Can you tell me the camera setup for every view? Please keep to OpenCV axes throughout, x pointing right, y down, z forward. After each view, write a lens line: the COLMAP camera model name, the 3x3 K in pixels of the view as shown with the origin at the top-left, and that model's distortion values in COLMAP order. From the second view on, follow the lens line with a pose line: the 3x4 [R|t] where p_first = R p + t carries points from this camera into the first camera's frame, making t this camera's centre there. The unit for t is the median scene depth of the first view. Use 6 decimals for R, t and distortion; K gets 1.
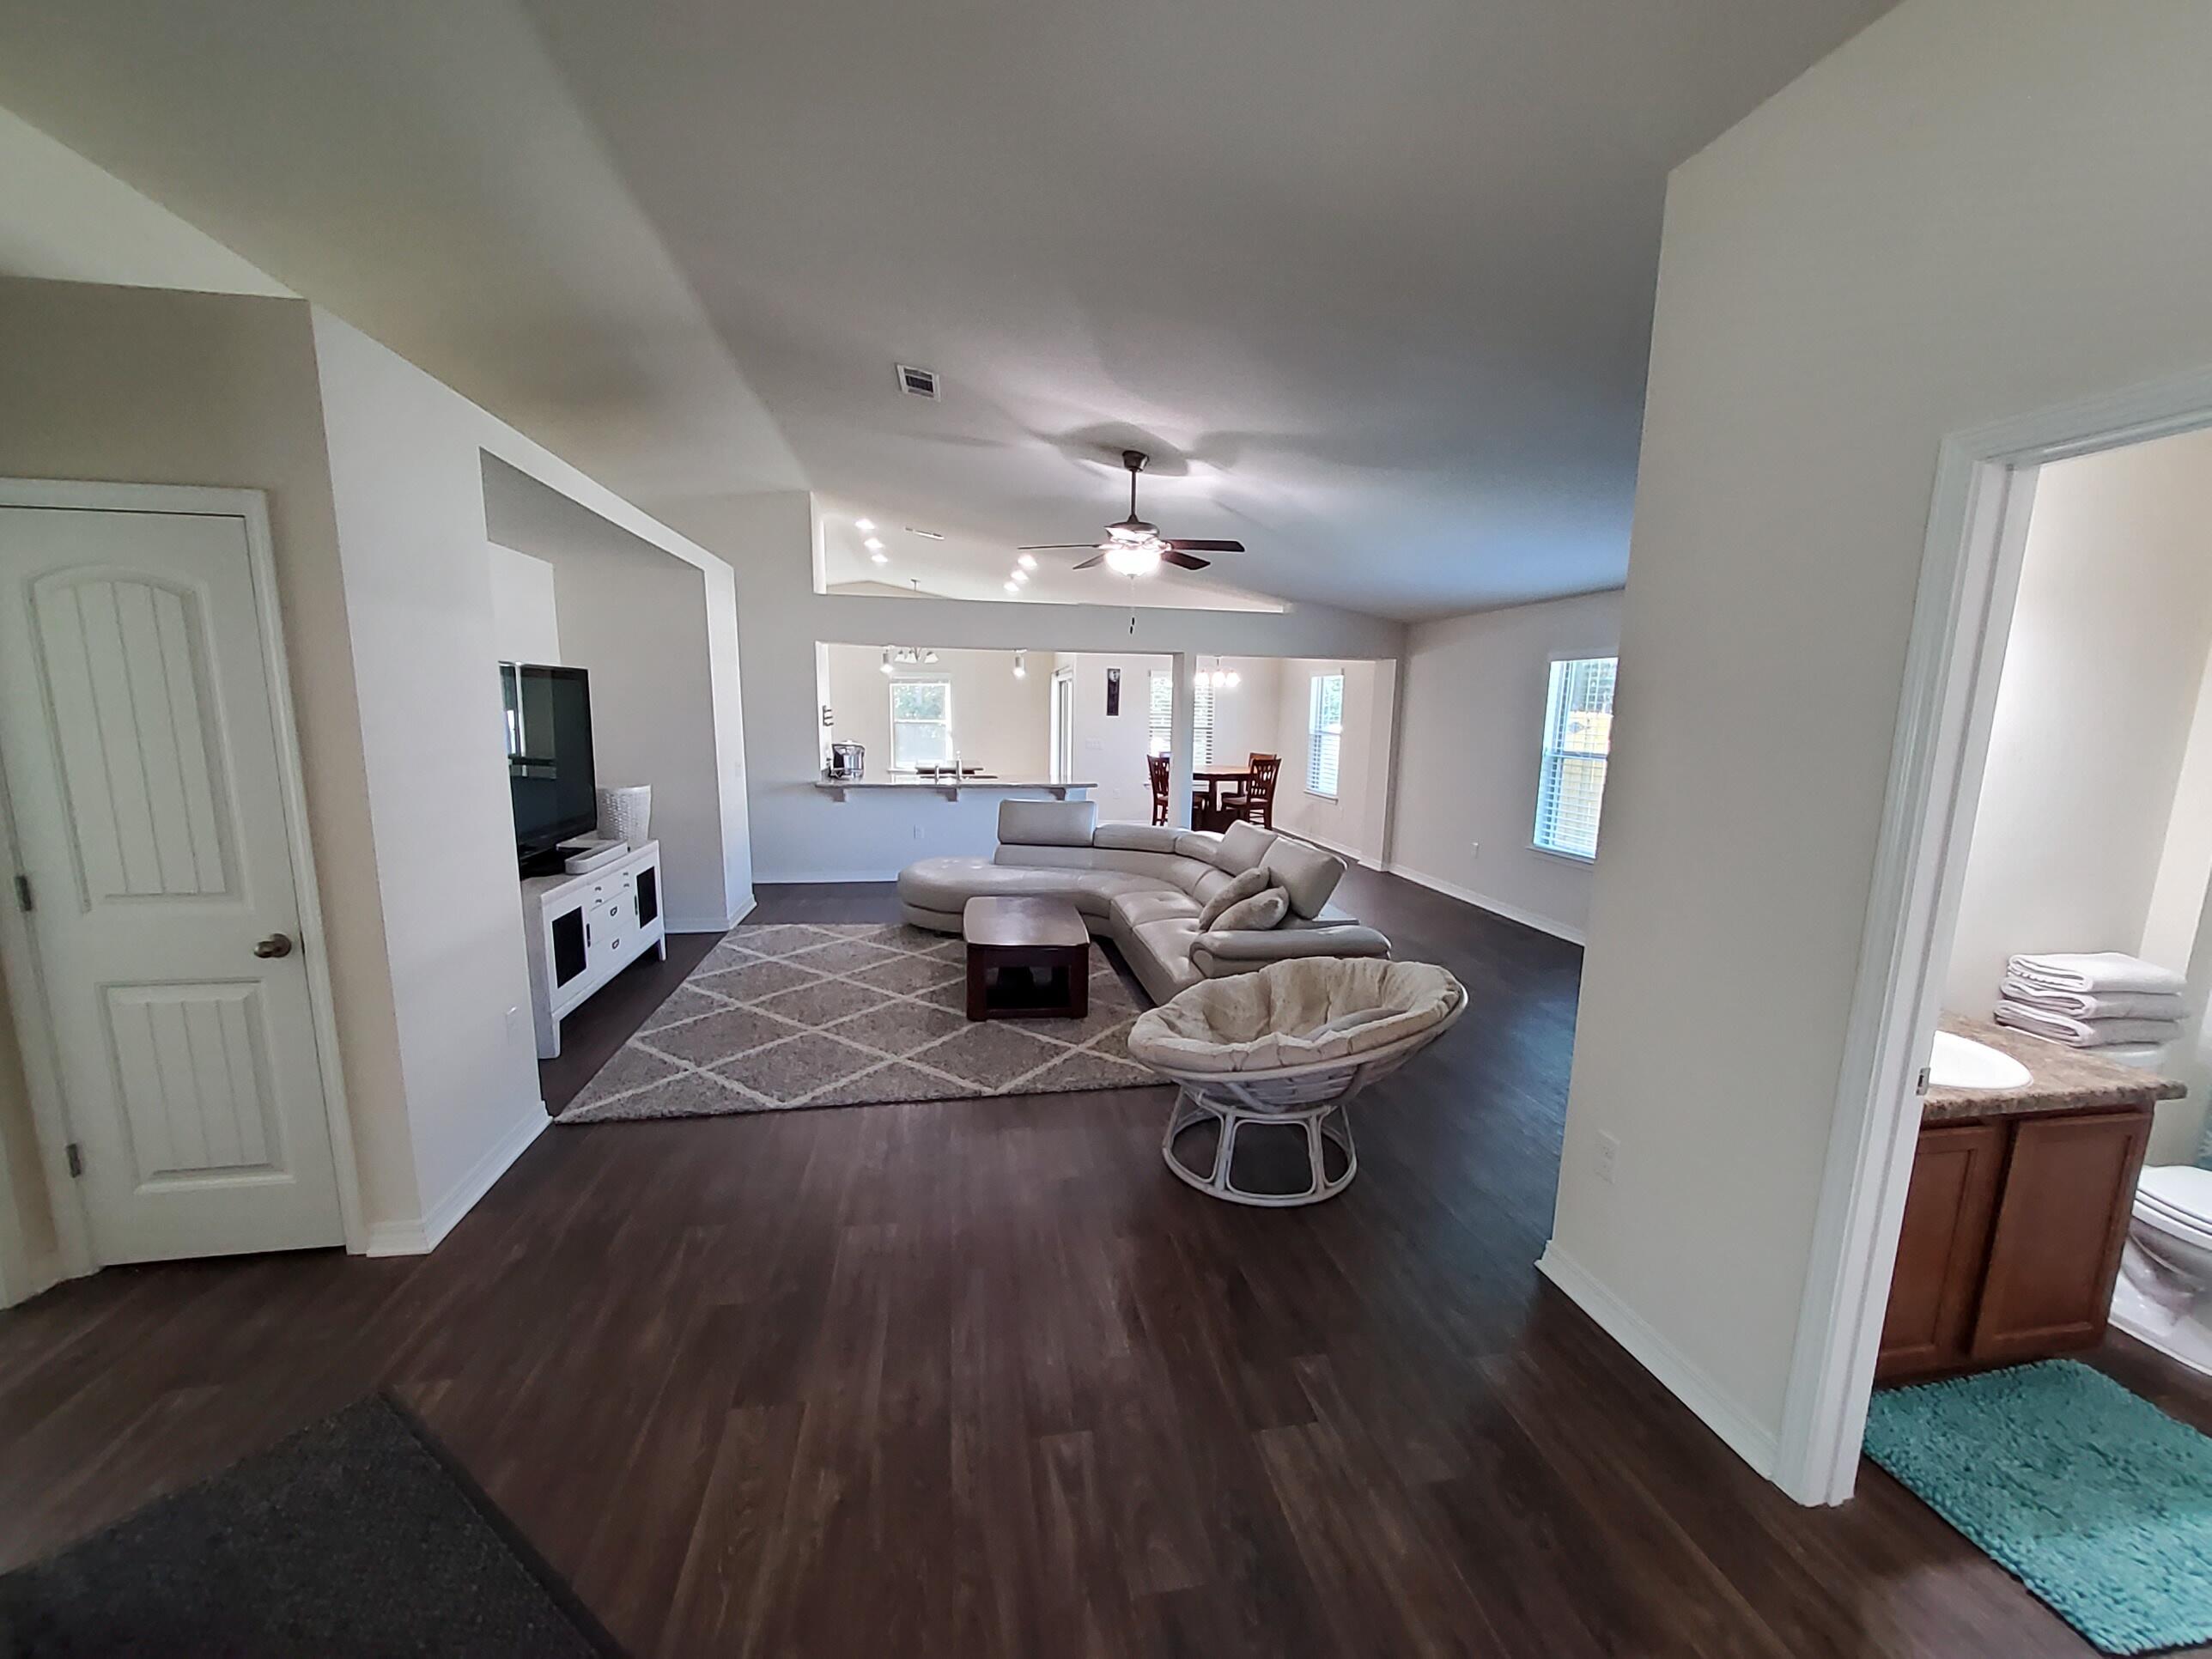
lens RADIAL K [[896.9, 0, 1117.9], [0, 896.9, 863.4], [0, 0, 1]] dist [-0.001622, -0.000125]
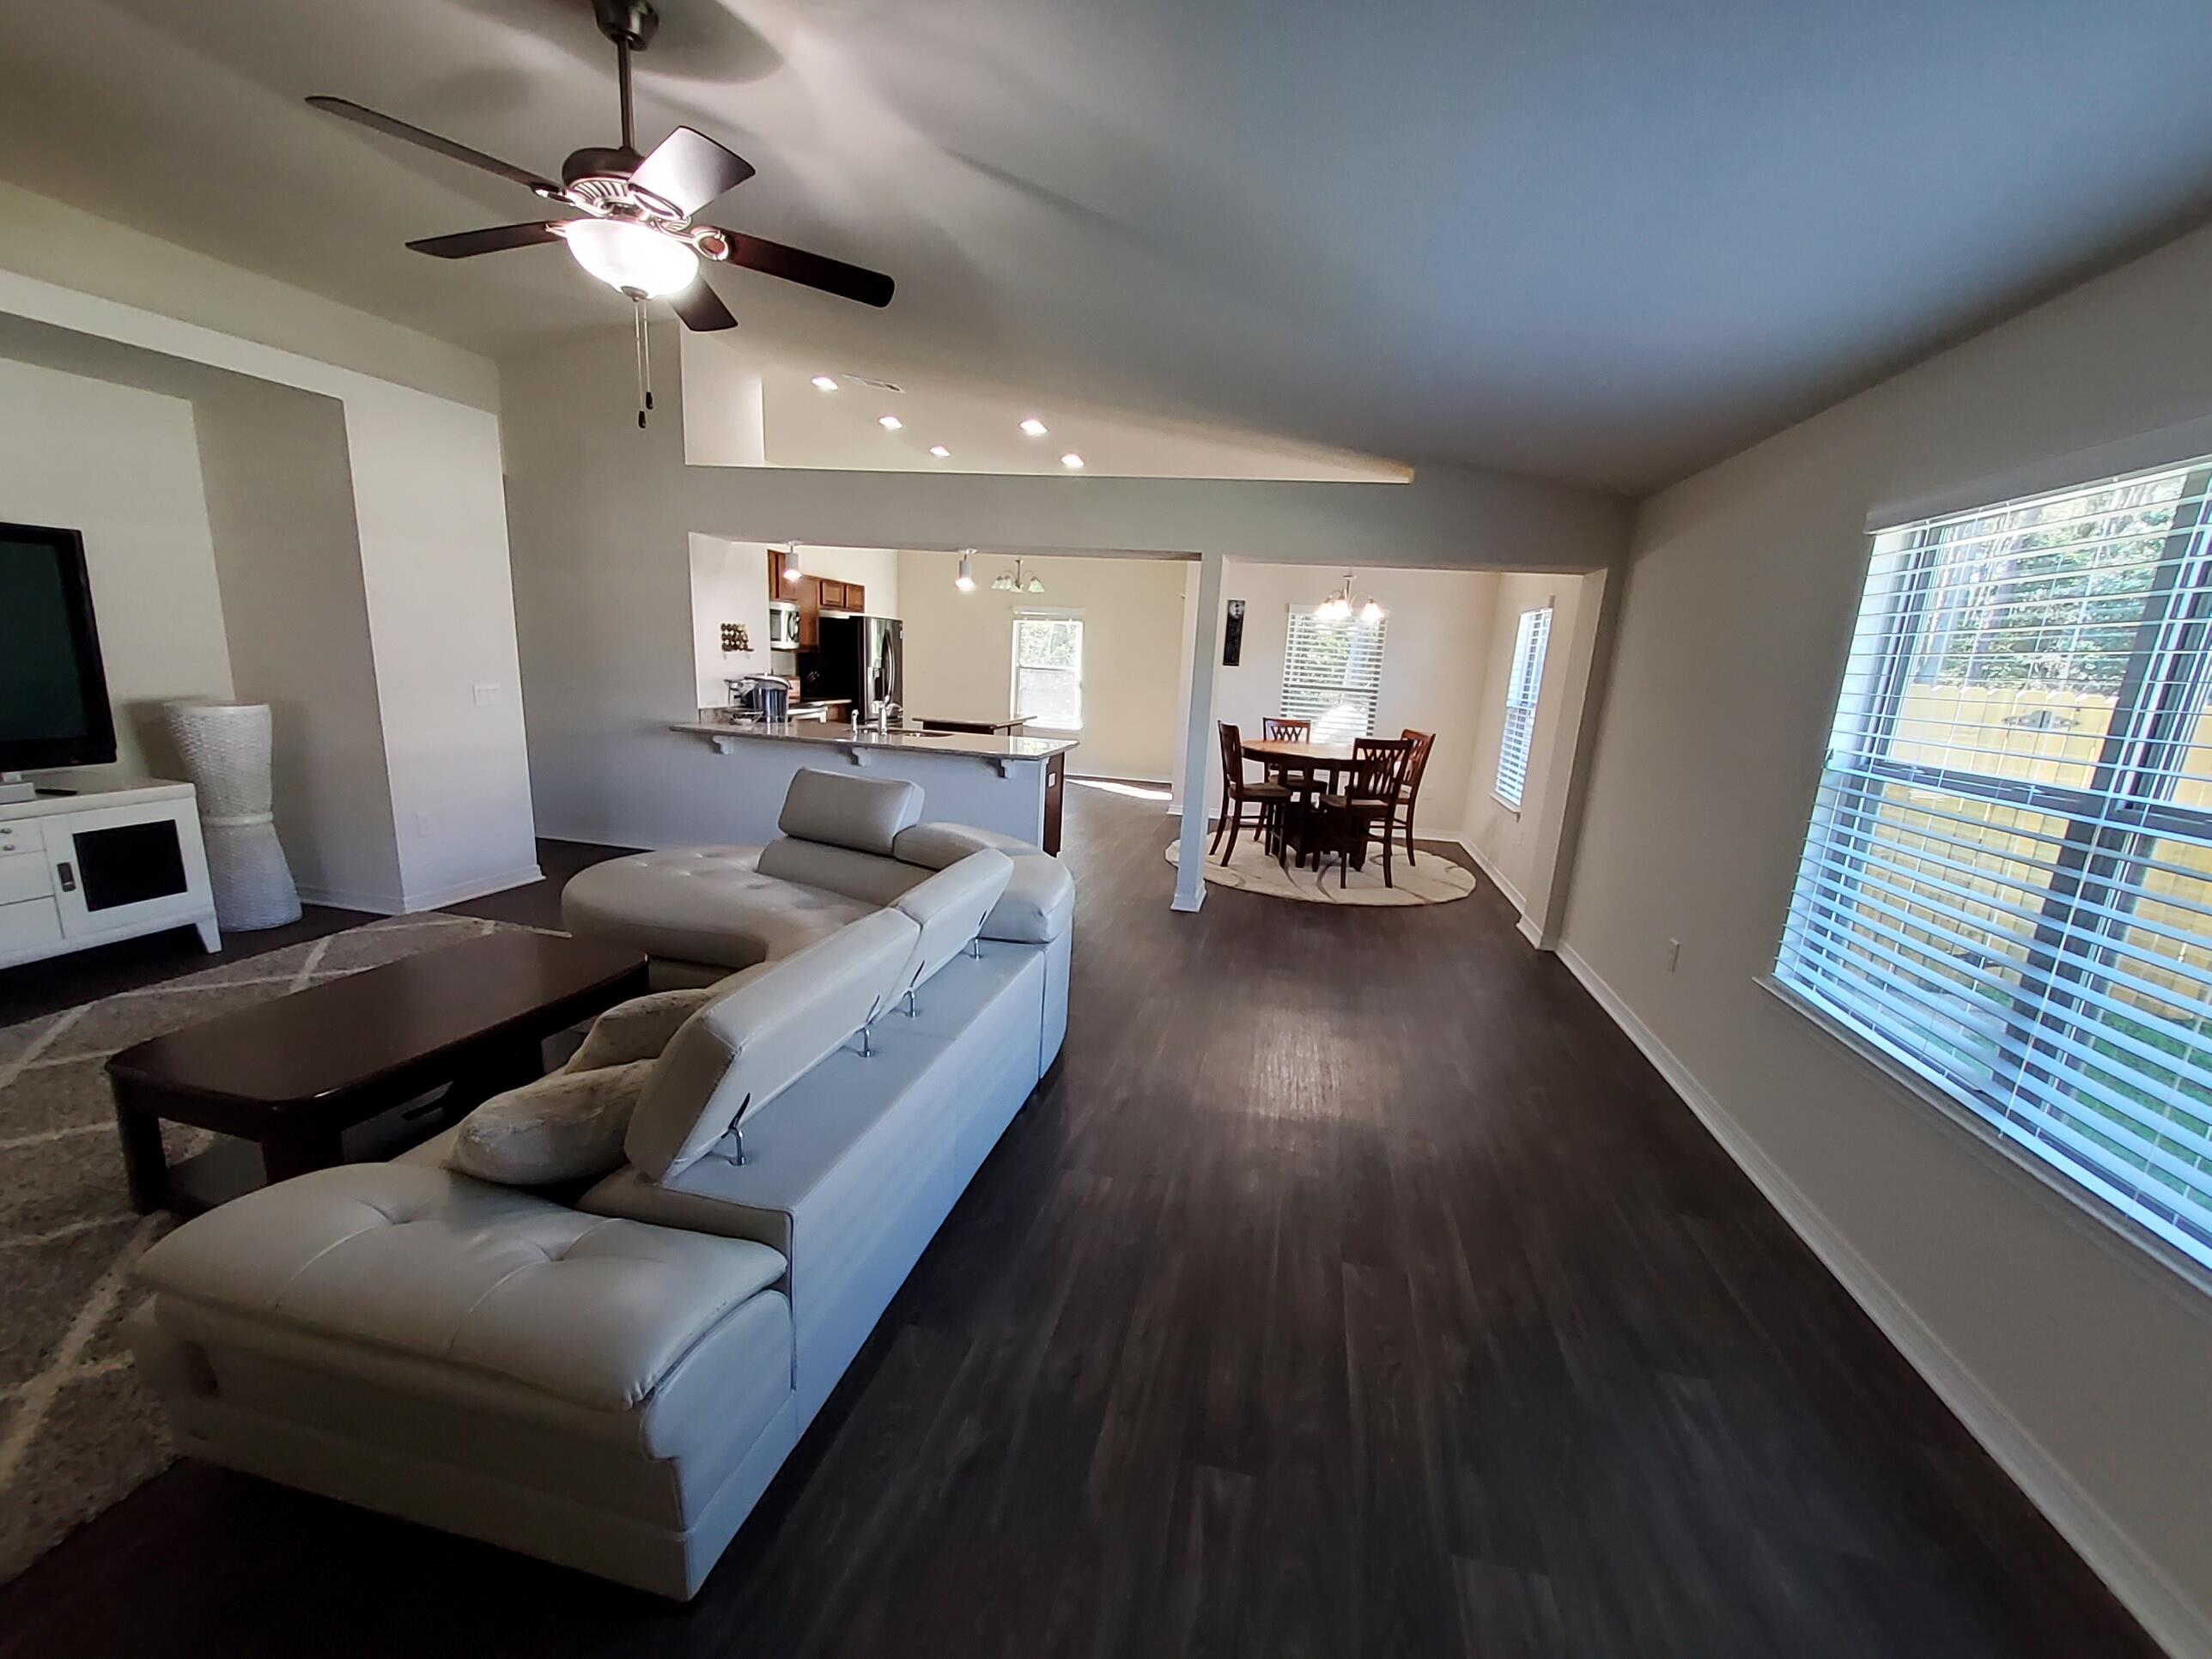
lens RADIAL K [[889.6, 0, 1109.1], [0, 889.6, 864.2], [0, 0, 1]] dist [-0.006703, -0.000246]
pose [[0.919631, 0.122829, -0.373085, 0.388908], [-0.107613, 0.992293, 0.061428, -0.079413], [0.377755, -0.016343, 0.925762, 0.598382]]
